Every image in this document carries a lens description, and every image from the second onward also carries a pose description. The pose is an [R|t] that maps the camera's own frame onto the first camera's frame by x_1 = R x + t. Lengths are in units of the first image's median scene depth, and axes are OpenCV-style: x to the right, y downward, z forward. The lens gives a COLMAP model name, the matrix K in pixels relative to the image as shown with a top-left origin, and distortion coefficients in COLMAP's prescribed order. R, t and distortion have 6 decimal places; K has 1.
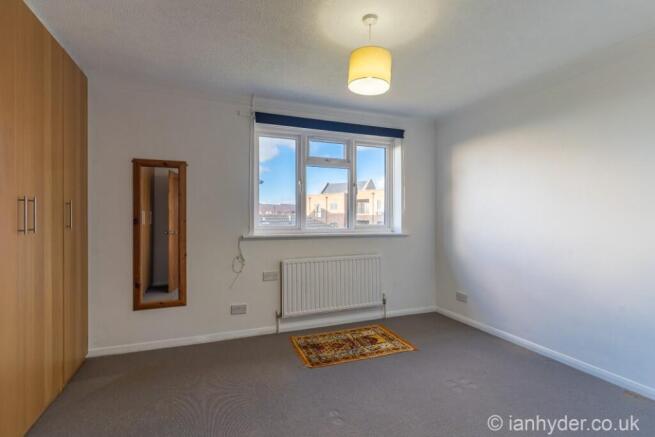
lens RADIAL K [[311.3, 0, 327.5], [0, 311.3, 218.5], [0, 0, 1]] dist [0.000314, -0.000042]
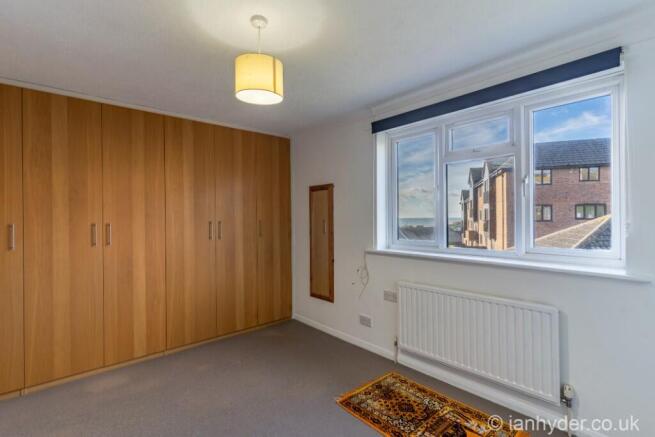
lens RADIAL K [[311.3, 0, 327.5], [0, 311.3, 218.5], [0, 0, 1]] dist [0.000314, -0.000042]
pose [[0.335462, -0.000746, -0.942053, 0.640720], [0.007685, 0.999969, 0.001945, -0.047833], [0.942022, -0.007892, 0.335457, 0.543883]]
